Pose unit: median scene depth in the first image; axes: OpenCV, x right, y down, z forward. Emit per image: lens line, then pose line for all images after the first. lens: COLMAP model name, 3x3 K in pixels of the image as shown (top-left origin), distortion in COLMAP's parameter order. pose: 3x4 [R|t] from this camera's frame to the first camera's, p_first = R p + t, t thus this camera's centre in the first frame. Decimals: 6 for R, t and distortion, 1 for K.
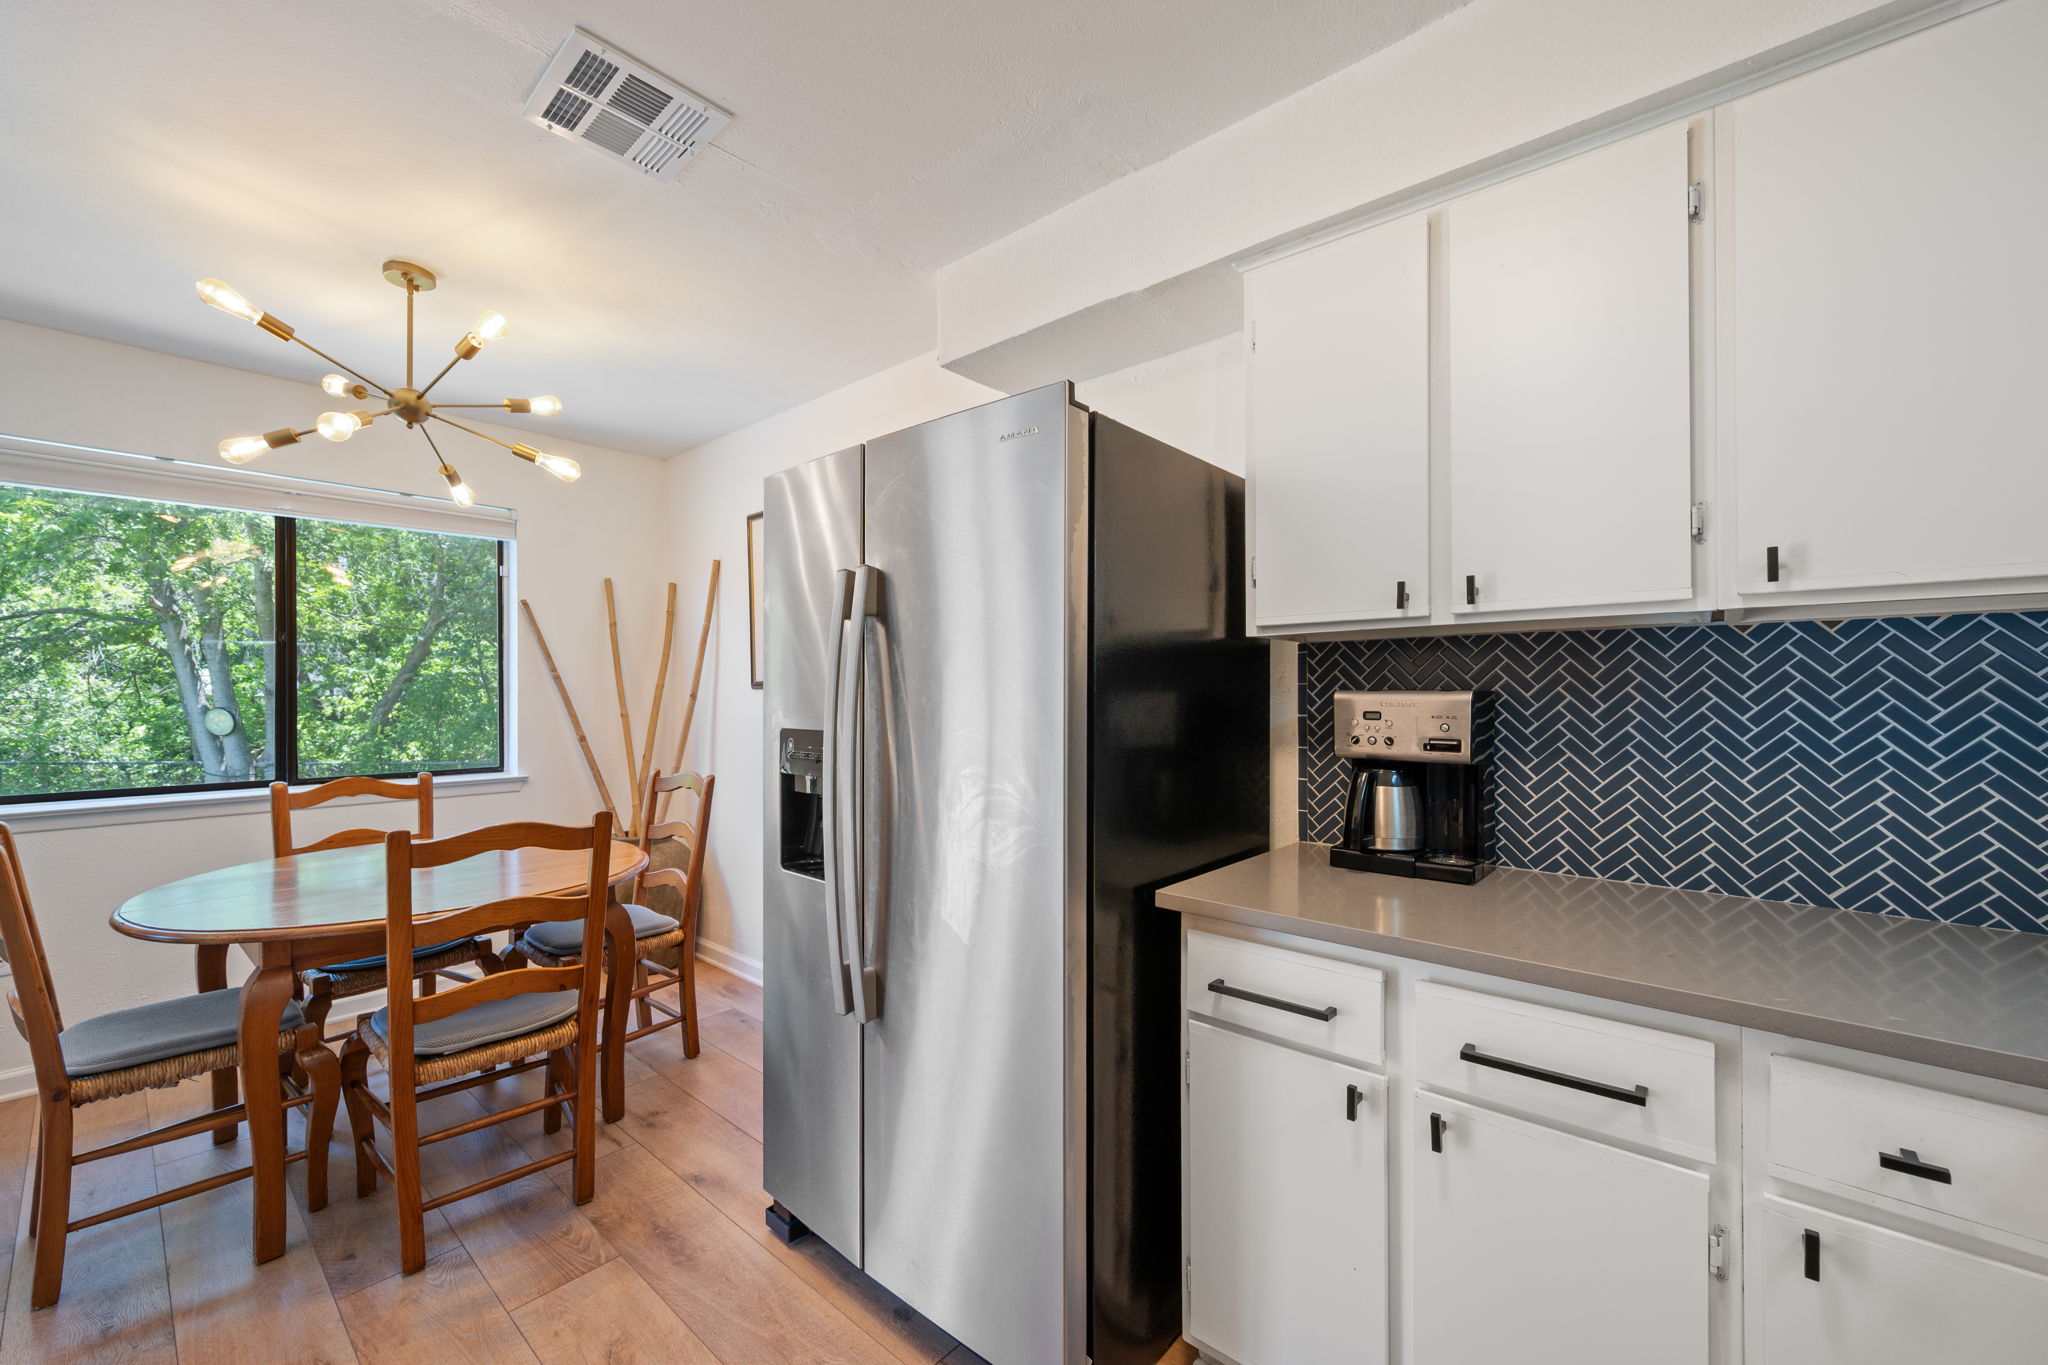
lens RADIAL K [[803.3, 0, 1025.4], [0, 803.3, 686.6], [0, 0, 1]] dist [-0.000965, 0.000021]
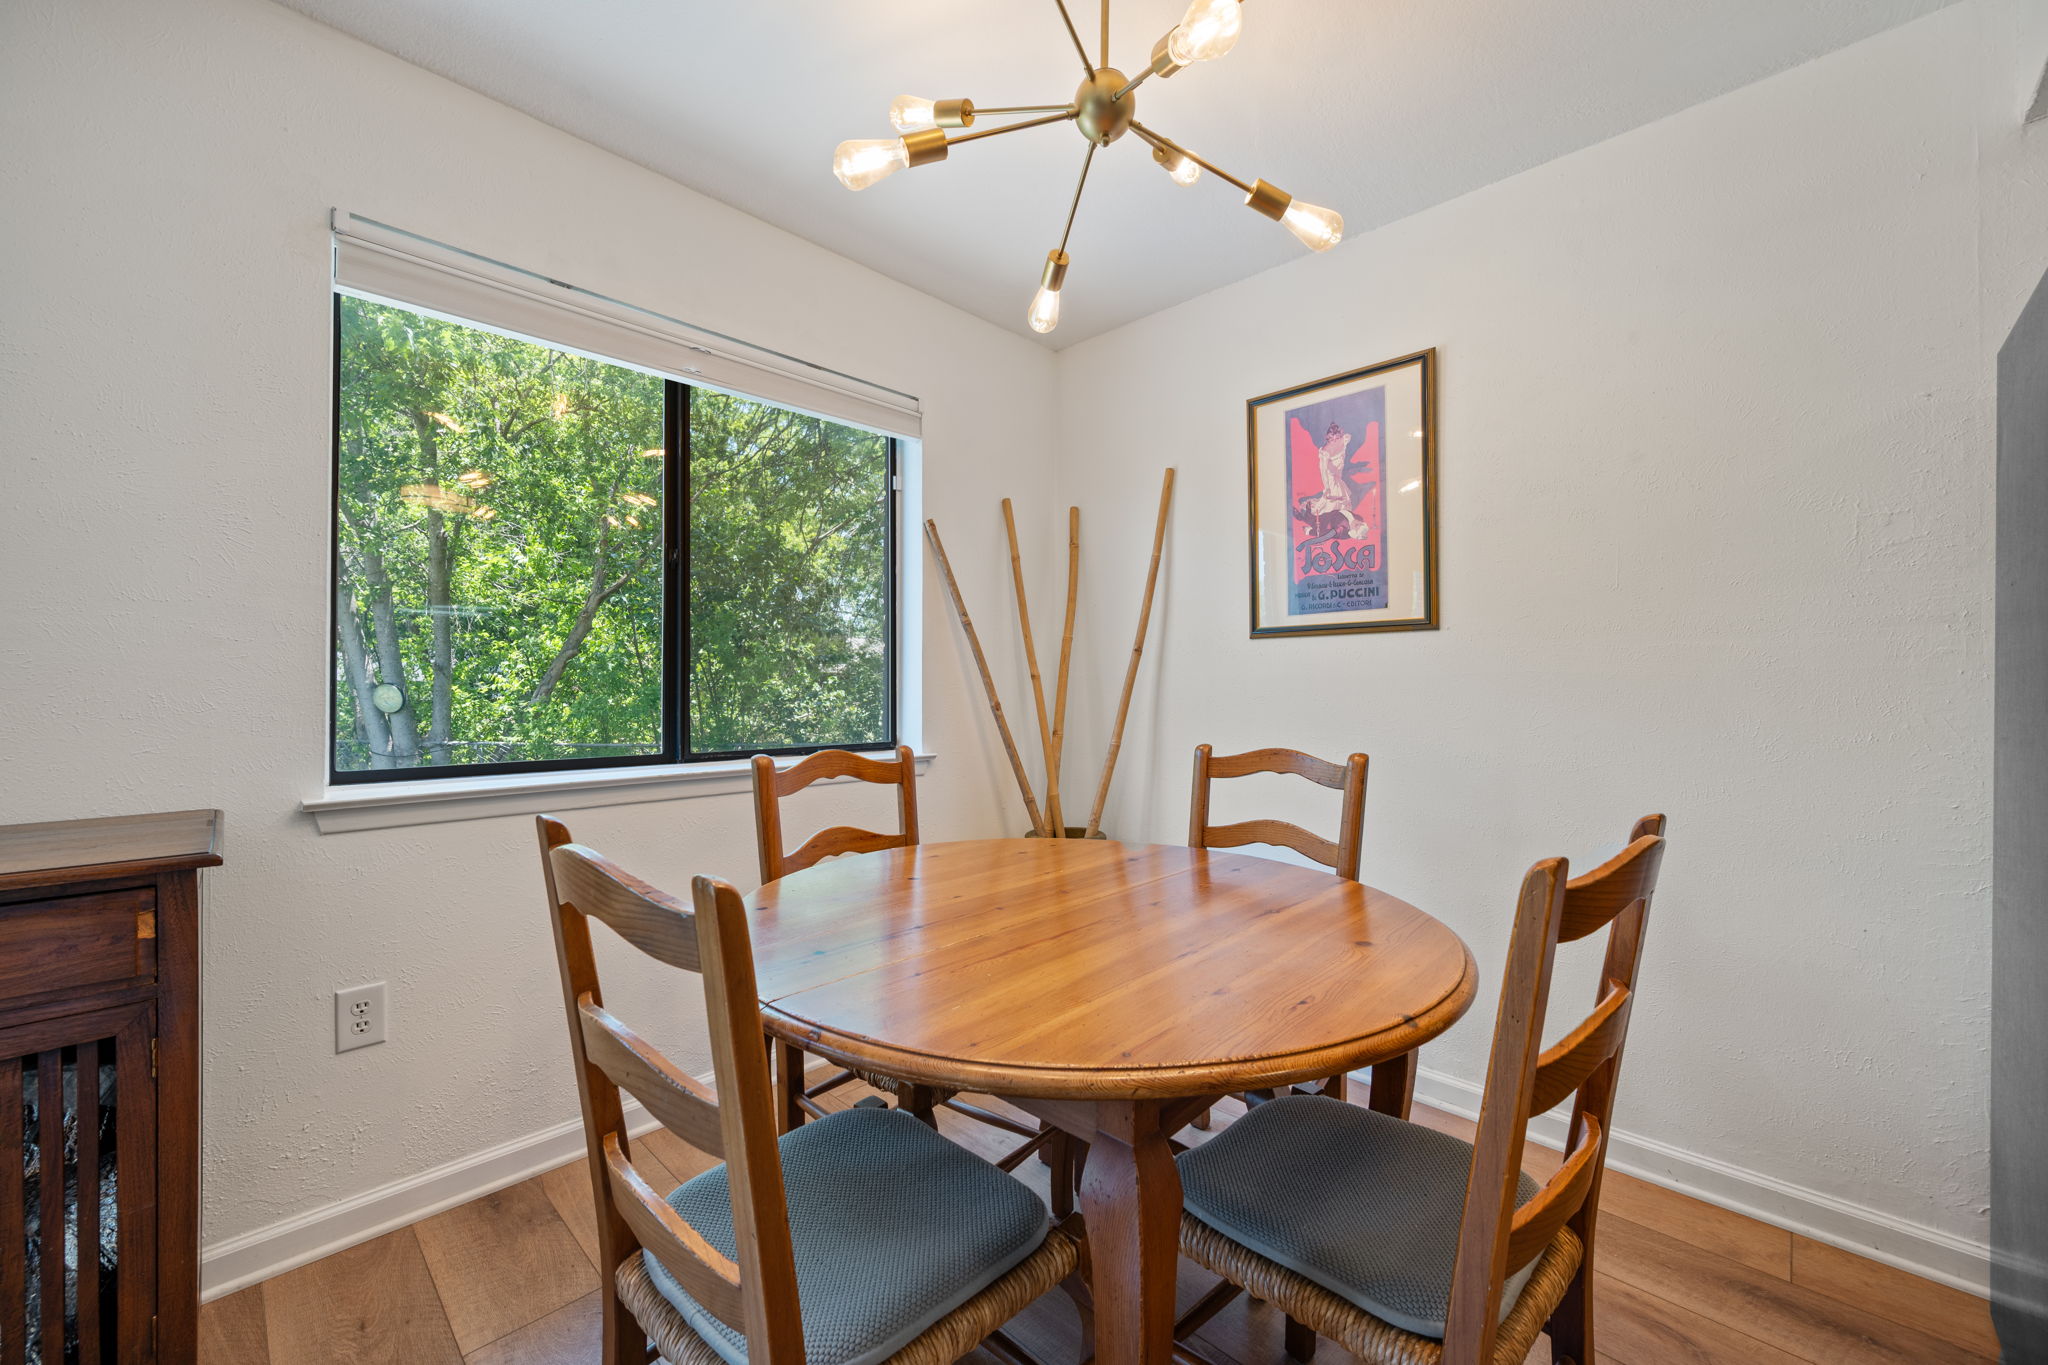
lens RADIAL K [[803.3, 0, 1024.0], [0, 803.3, 683.6], [0, 0, 1]] dist [-0.000965, 0.000021]
pose [[0.997725, 0.011334, -0.066463, -0.478296], [-0.011294, 0.999936, 0.000970, 0.042878], [0.066470, -0.000217, 0.997788, 0.253710]]
